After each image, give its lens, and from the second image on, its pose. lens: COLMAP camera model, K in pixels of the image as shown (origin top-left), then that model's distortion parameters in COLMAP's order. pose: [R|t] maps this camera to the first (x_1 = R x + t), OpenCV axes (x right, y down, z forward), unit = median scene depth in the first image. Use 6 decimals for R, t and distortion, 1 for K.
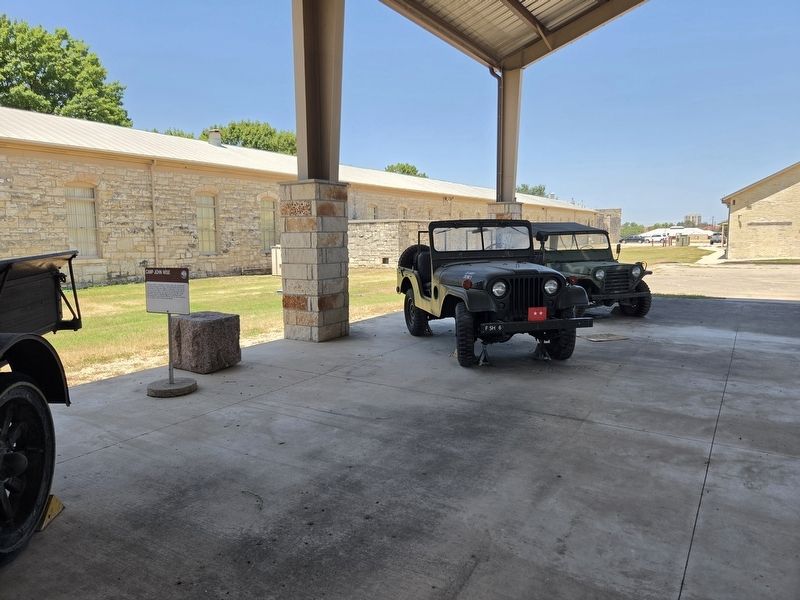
lens RADIAL K [[554.8, 0, 402.0], [0, 554.8, 300.5], [0, 0, 1]] dist [0.044131, -0.008475]
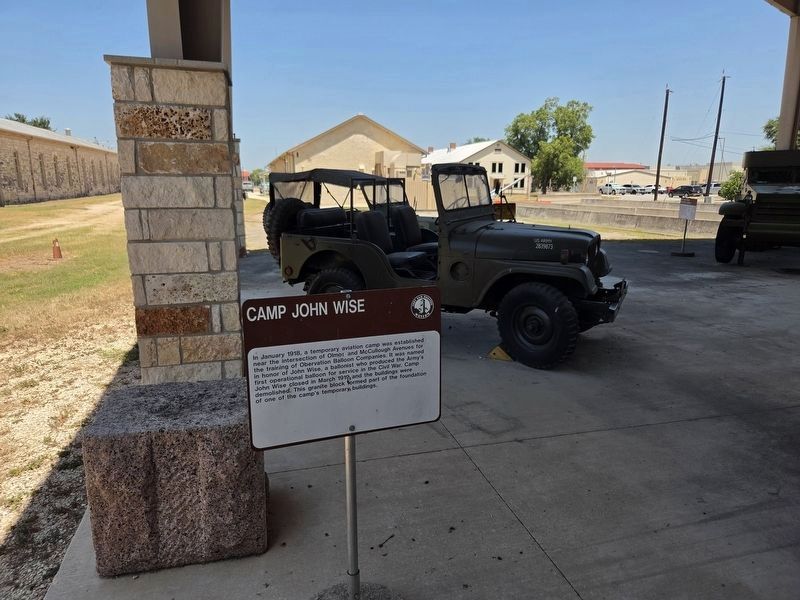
lens RADIAL K [[554.8, 0, 403.0], [0, 554.8, 301.5], [0, 0, 1]] dist [0.044131, -0.008475]
pose [[0.650980, -0.147511, 0.744624, -0.589920], [0.077539, 0.988728, 0.128081, -0.084229], [-0.755124, -0.025641, 0.655080, 0.731583]]
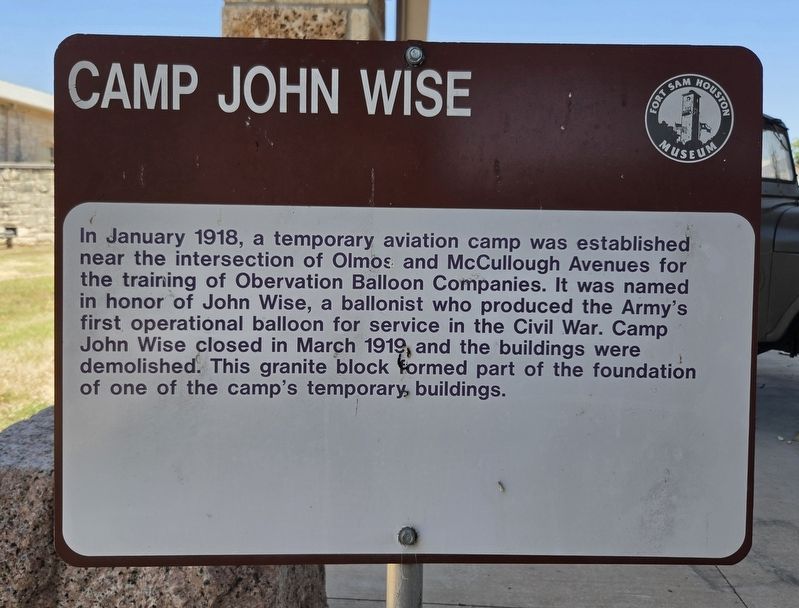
lens RADIAL K [[669.0, 0, 410.4], [0, 669.0, 251.3], [0, 0, 1]] dist [0.043932, 0.005850]
pose [[0.862010, 0.001140, 0.506889, -0.447399], [0.028092, 0.998353, -0.050017, -0.019098], [-0.506112, 0.057355, 0.860559, 0.855236]]
